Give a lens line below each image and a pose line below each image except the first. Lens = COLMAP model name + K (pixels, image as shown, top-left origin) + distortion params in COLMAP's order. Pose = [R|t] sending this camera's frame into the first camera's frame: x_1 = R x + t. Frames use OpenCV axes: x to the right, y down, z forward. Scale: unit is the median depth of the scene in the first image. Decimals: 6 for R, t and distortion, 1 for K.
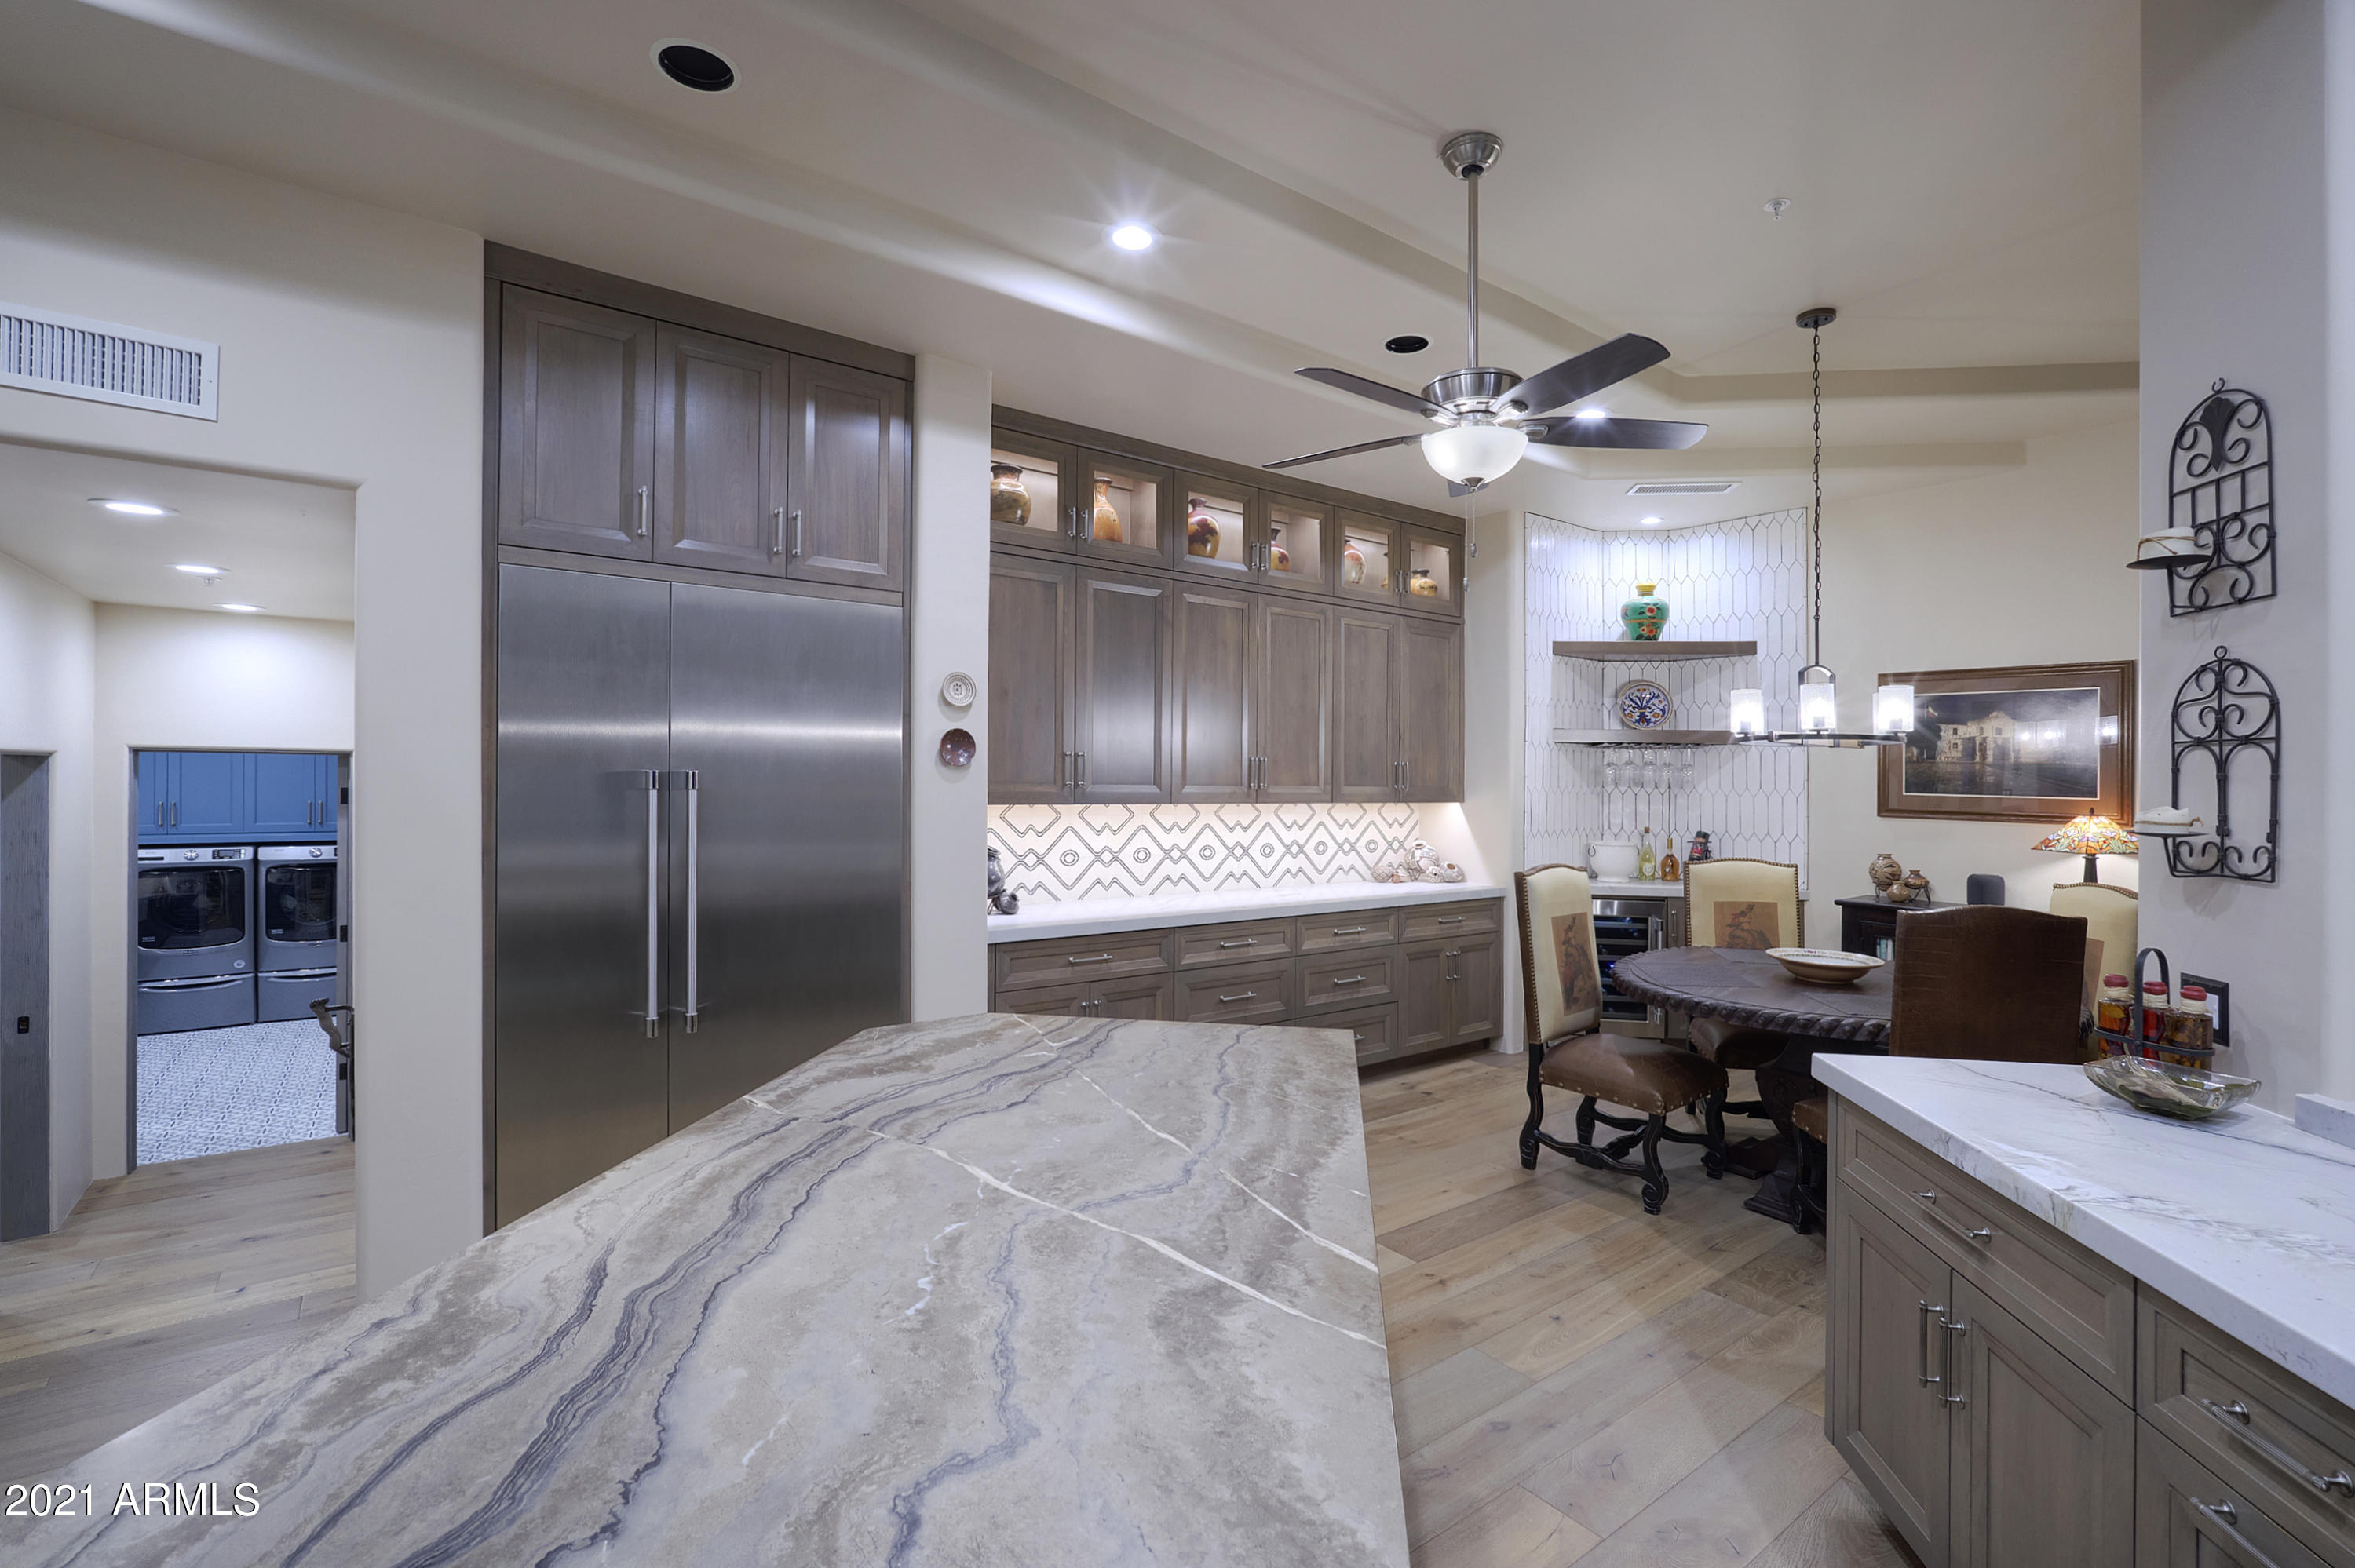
lens RADIAL K [[999.5, 0, 1179.7], [0, 999.5, 752.4], [0, 0, 1]] dist [-0.025792, 0.000140]
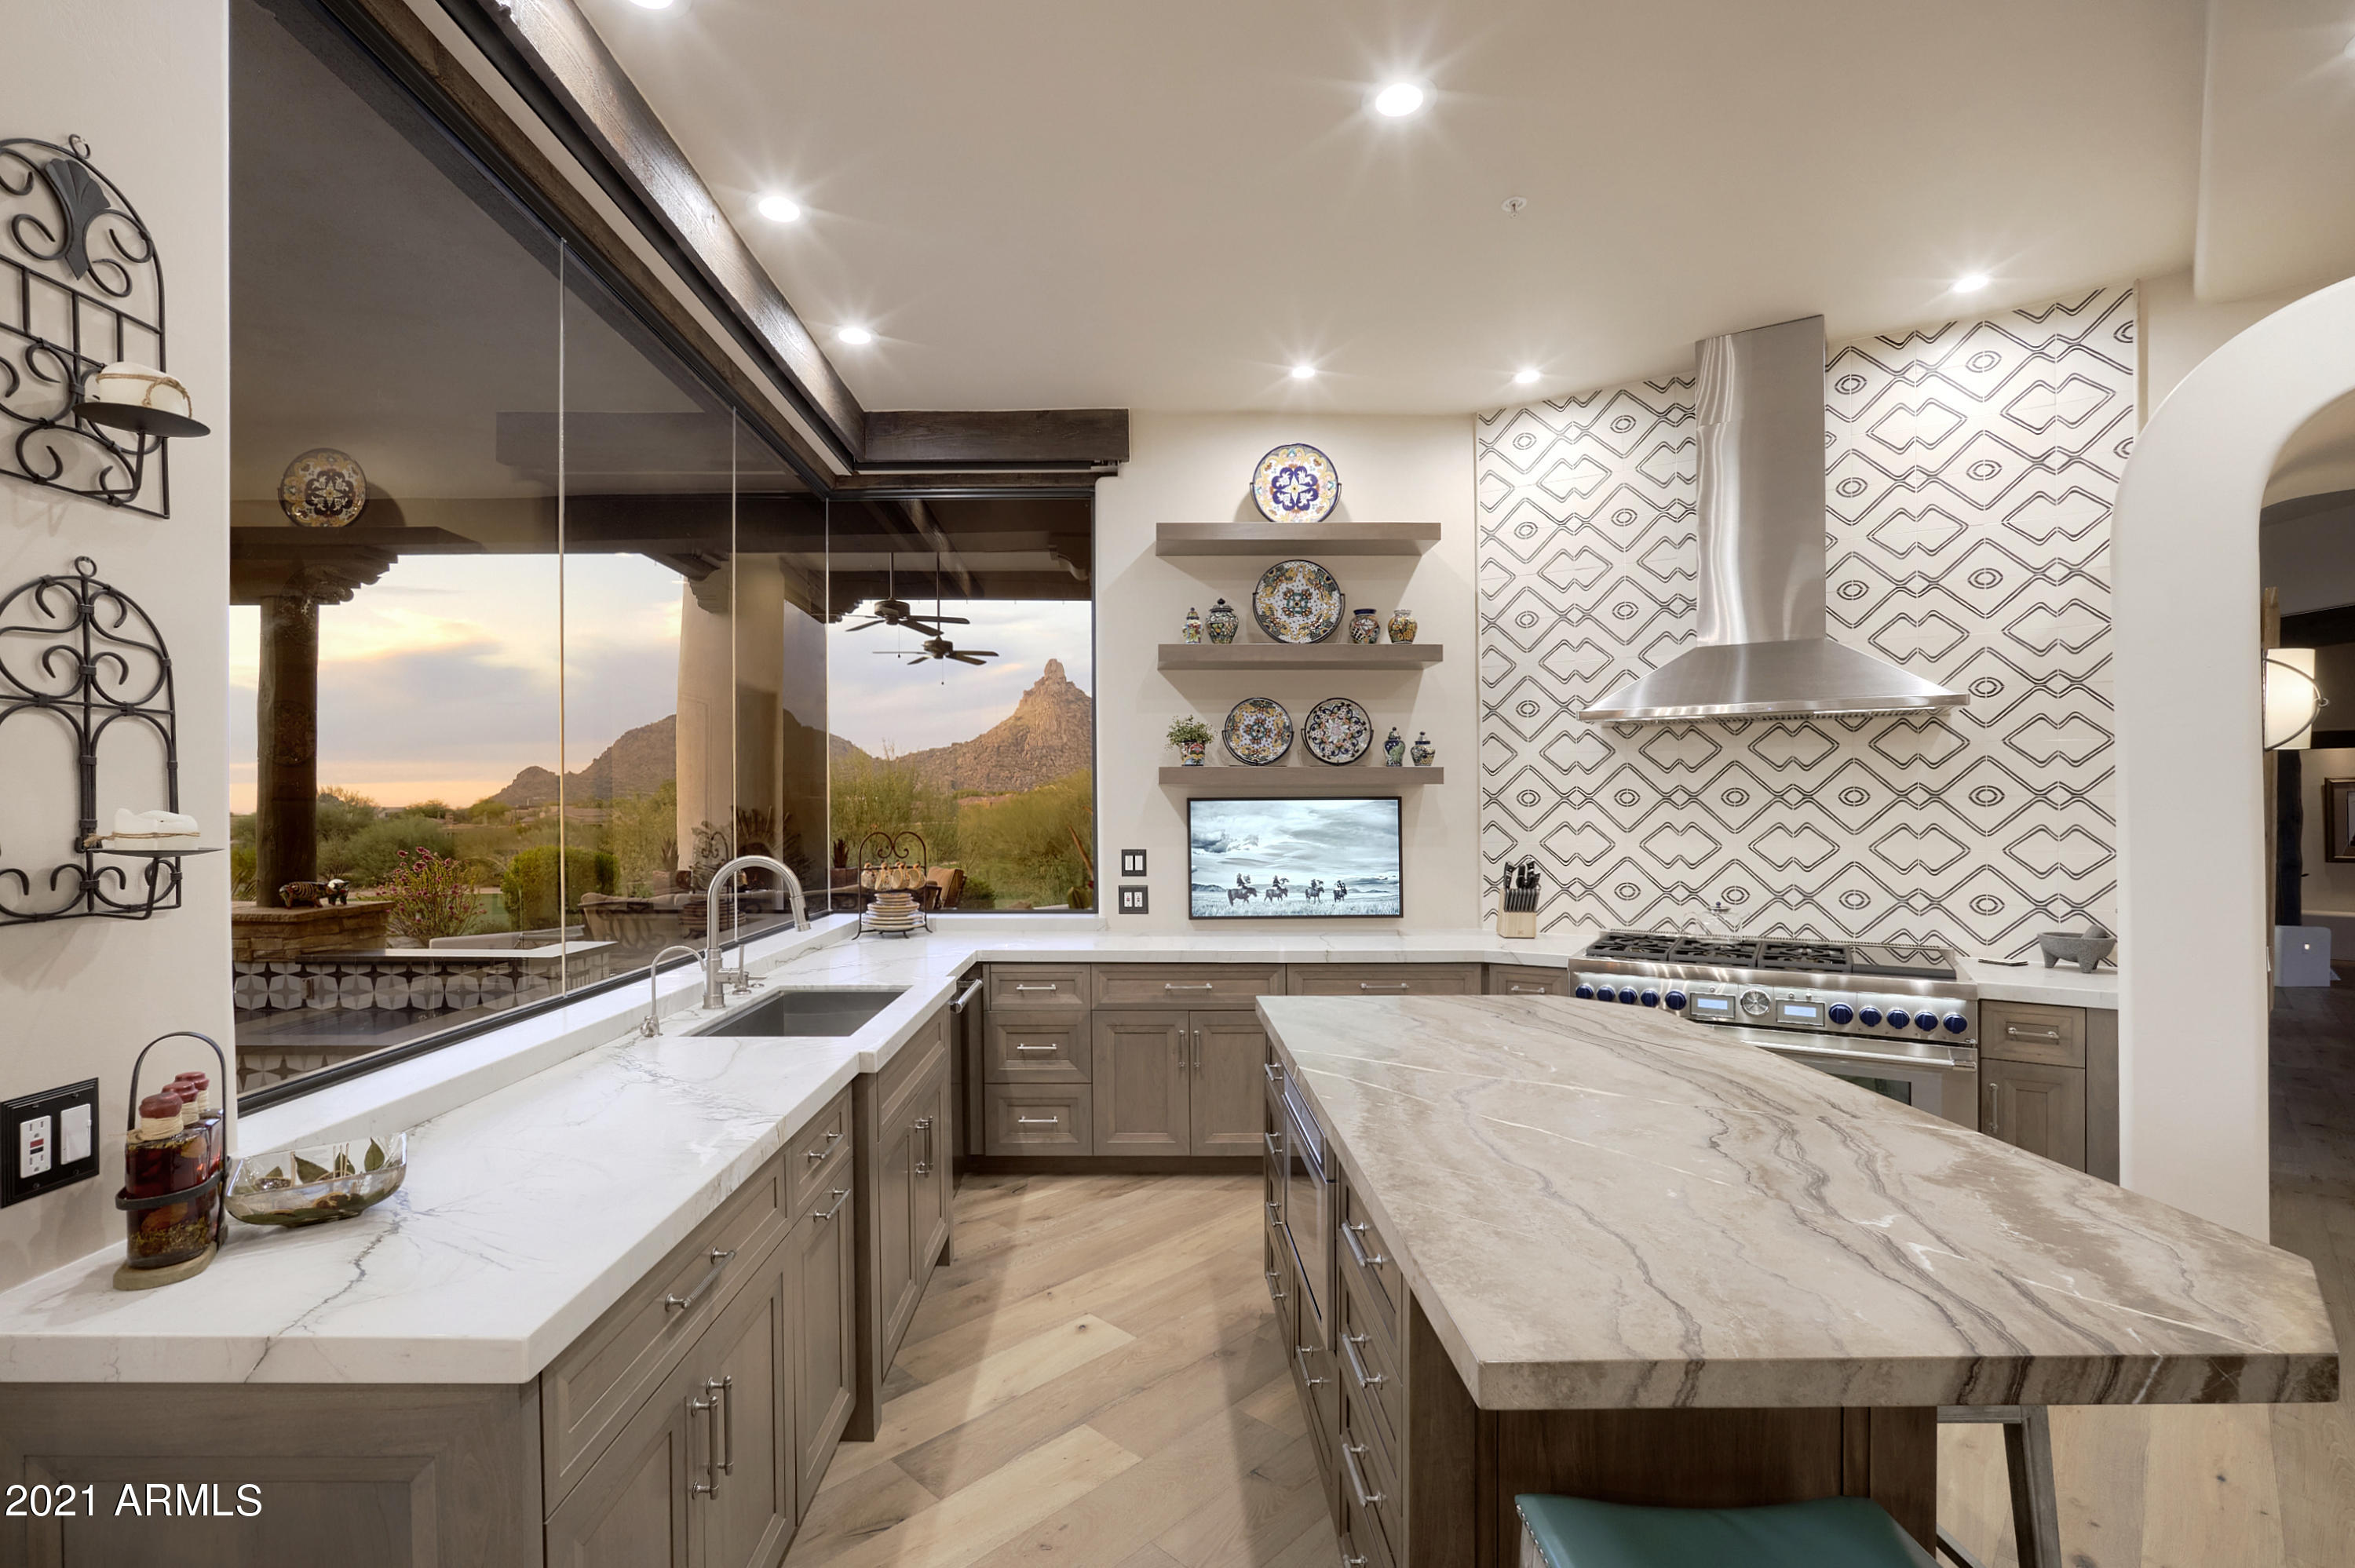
lens RADIAL K [[1049.4, 0, 1136.7], [0, 1049.4, 825.2], [0, 0, 1]] dist [-0.026067, 0.007881]
pose [[-0.989788, -0.012577, -0.141989, 0.473650], [-0.011513, 0.999899, -0.008311, 0.064889], [0.142079, -0.006592, -0.989833, 1.753361]]
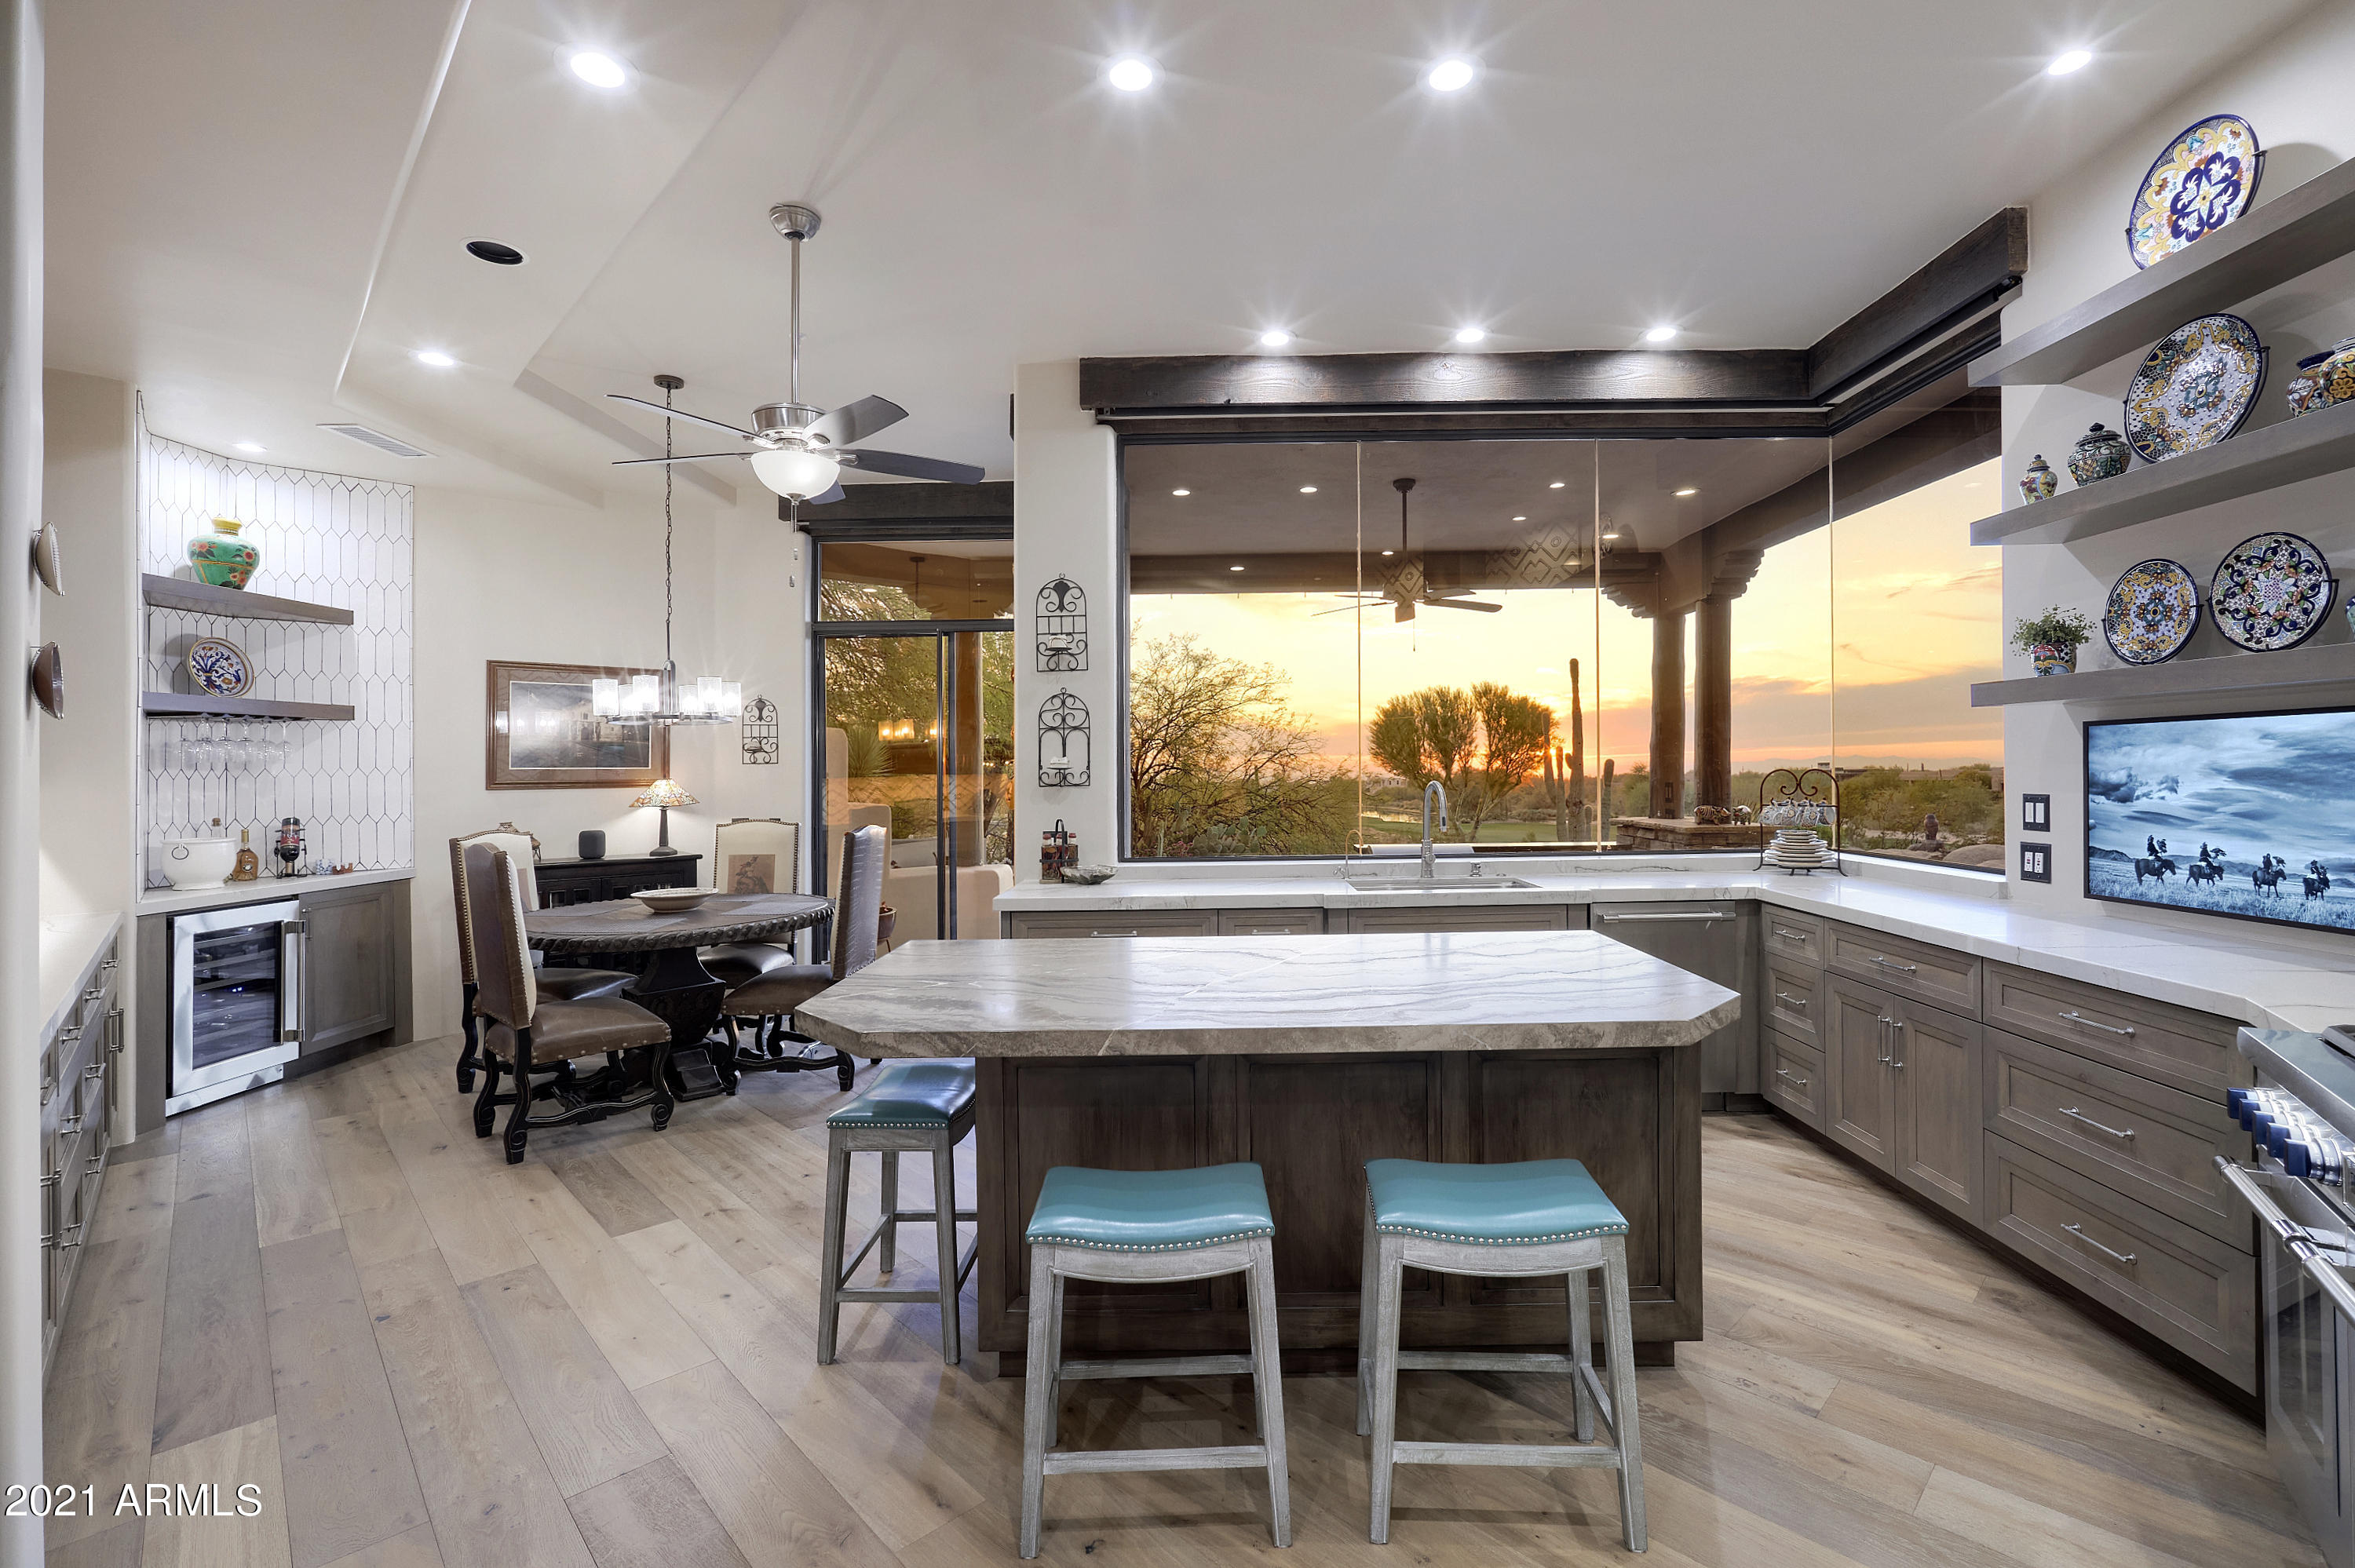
lens RADIAL K [[1048.7, 0, 1180.7], [0, 1048.7, 775.4], [0, 0, 1]] dist [-0.022504, 0.008523]
pose [[-0.112531, -0.022287, 0.993398, -1.468759], [-0.009919, 0.999724, 0.021306, 0.045624], [-0.993599, -0.007456, -0.112721, 0.991417]]
